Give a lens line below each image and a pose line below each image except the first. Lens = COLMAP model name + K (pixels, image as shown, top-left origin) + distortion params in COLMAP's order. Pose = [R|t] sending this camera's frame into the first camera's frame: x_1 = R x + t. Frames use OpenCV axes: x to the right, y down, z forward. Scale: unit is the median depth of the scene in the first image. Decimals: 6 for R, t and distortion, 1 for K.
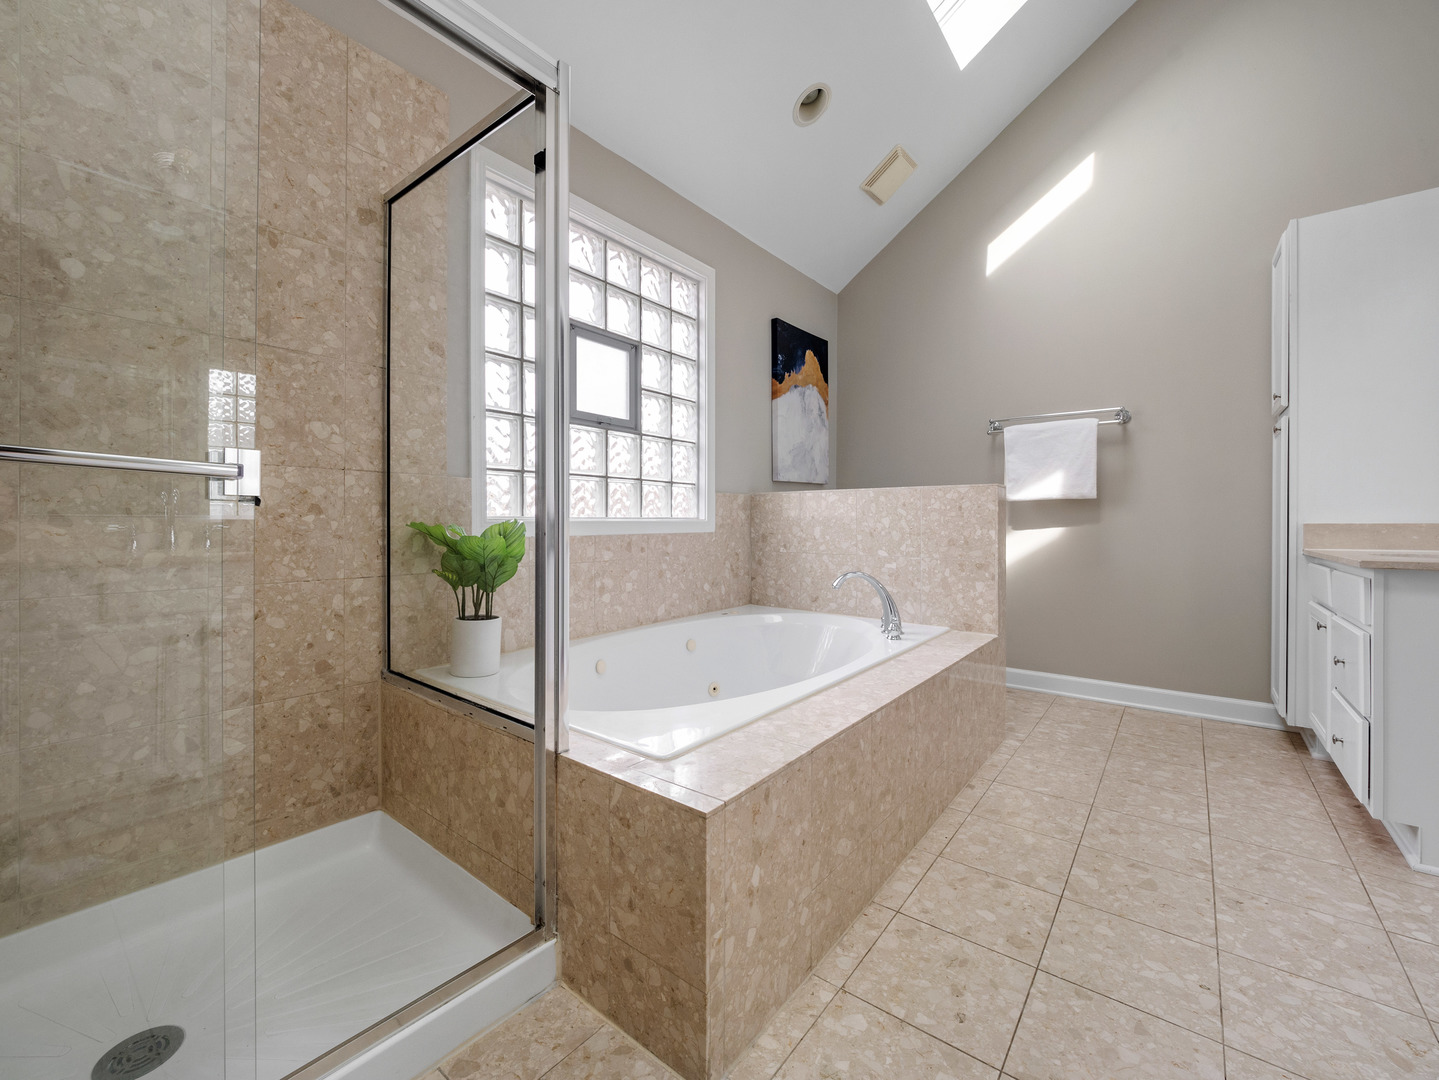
lens RADIAL K [[622.5, 0, 715.5], [0, 622.5, 511.9], [0, 0, 1]] dist [-0.016456, 0.005156]
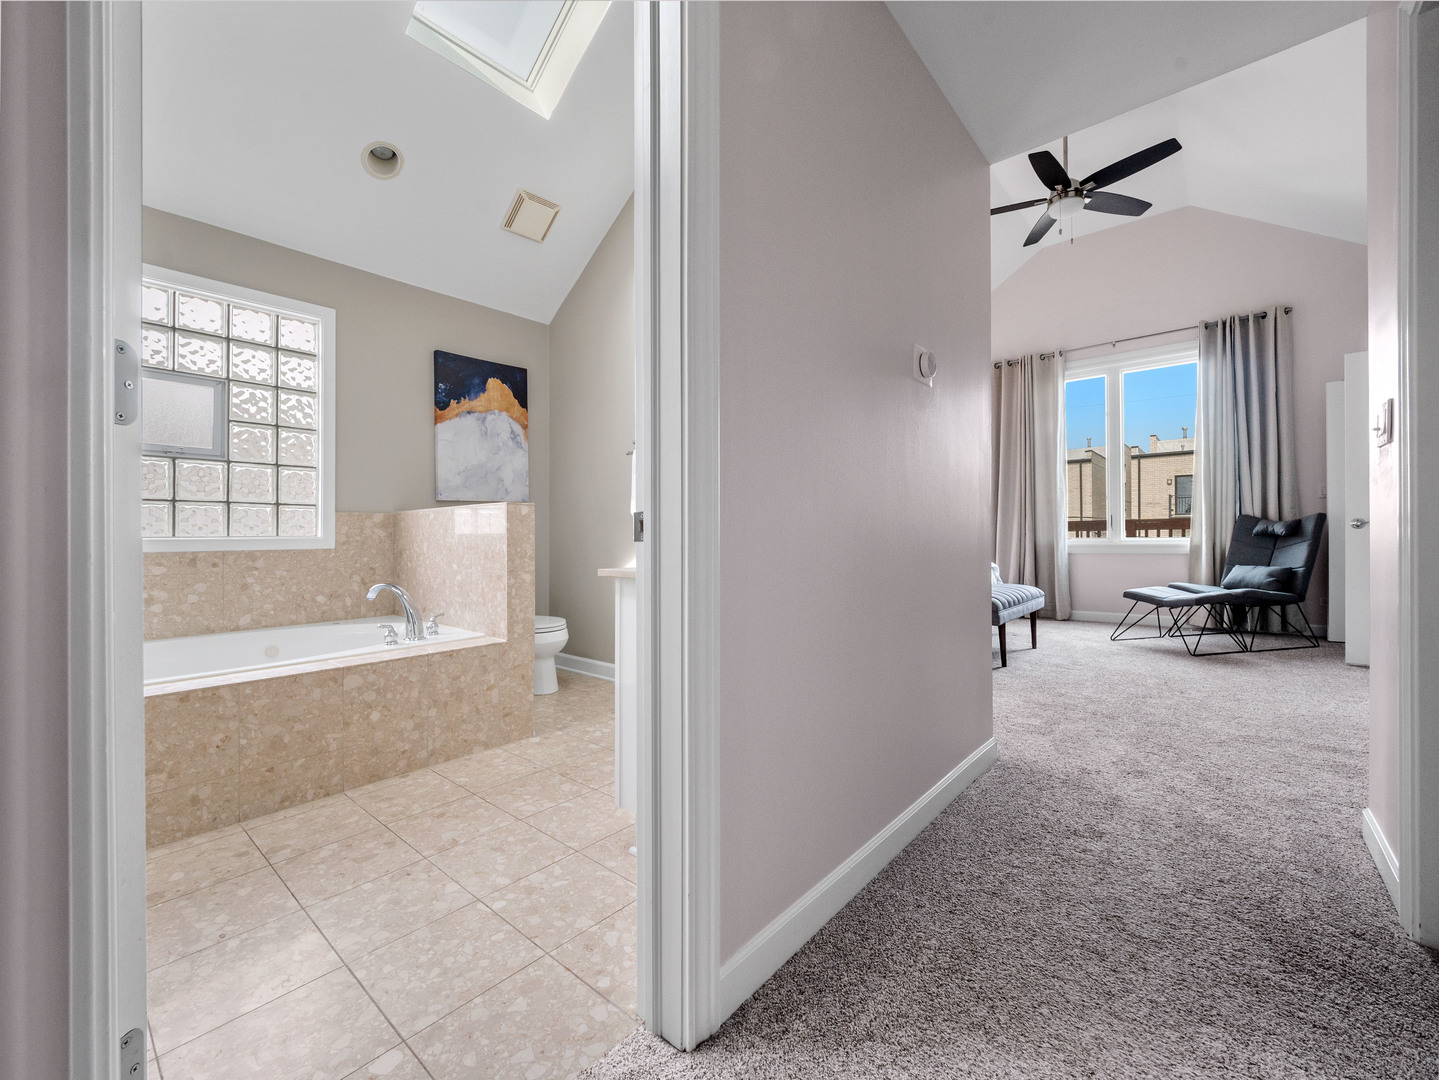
lens RADIAL K [[604.0, 0, 720.5], [0, 604.0, 535.0], [0, 0, 1]] dist [-0.013204, -0.000244]
pose [[0.999075, -0.011669, -0.041382, 0.873483], [0.012115, 0.999871, 0.010538, 0.006326], [0.041253, -0.011029, 0.999088, -0.038169]]
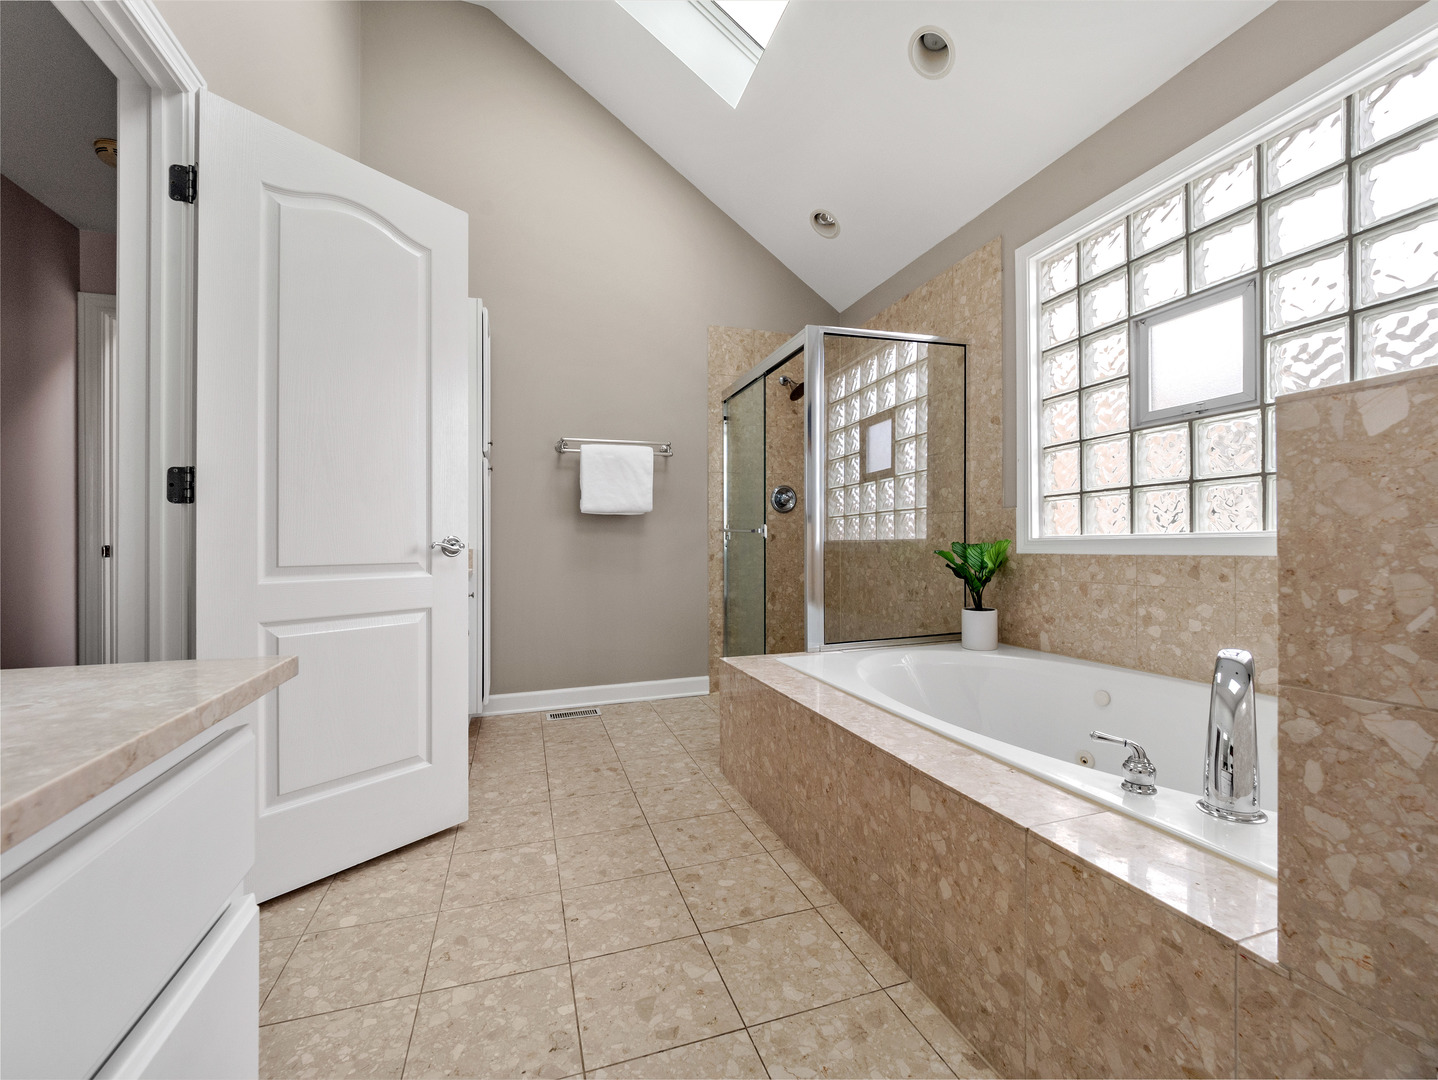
lens RADIAL K [[603.5, 0, 720.0], [0, 603.5, 535.0], [0, 0, 1]] dist [-0.013204, -0.000244]
pose [[-0.560684, -0.007445, -0.827997, 0.799197], [0.023685, 0.999406, -0.025025, 0.015764], [0.827691, -0.033642, -0.560174, 0.948847]]
